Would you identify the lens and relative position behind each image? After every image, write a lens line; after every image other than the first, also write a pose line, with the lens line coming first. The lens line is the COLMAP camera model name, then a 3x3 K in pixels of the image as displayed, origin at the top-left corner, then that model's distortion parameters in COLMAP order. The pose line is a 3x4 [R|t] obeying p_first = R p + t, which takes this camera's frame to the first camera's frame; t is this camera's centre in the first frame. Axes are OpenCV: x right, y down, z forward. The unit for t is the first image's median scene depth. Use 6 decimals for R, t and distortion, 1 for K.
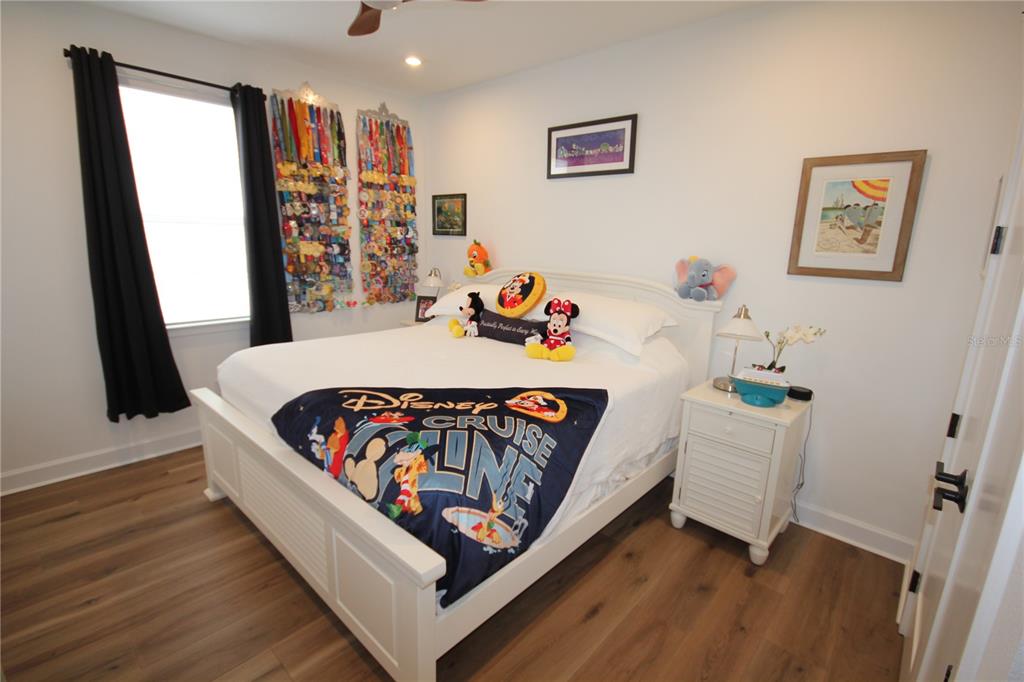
lens RADIAL K [[470.4, 0, 515.4], [0, 470.4, 341.1], [0, 0, 1]] dist [-0.000881, 0.000378]
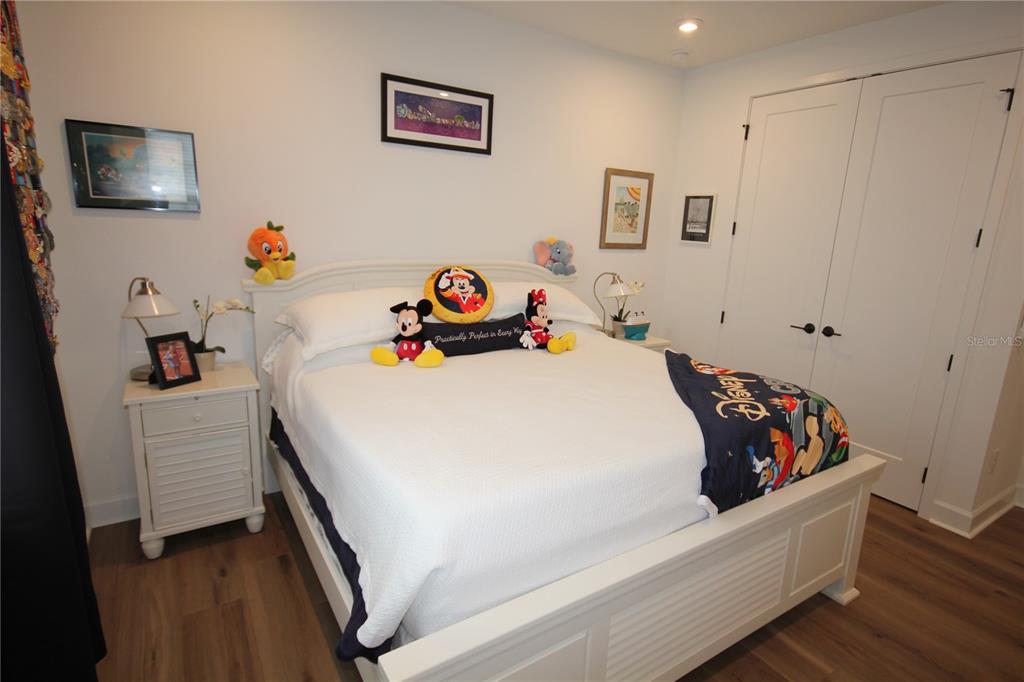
lens RADIAL K [[536.6, 0, 514.8], [0, 536.6, 340.6], [0, 0, 1]] dist [0.003096, -0.000540]
pose [[0.251976, -0.225208, 0.941164, -1.059074], [0.175619, 0.967037, 0.184382, -0.217307], [-0.951665, 0.118827, 0.283221, 0.820925]]
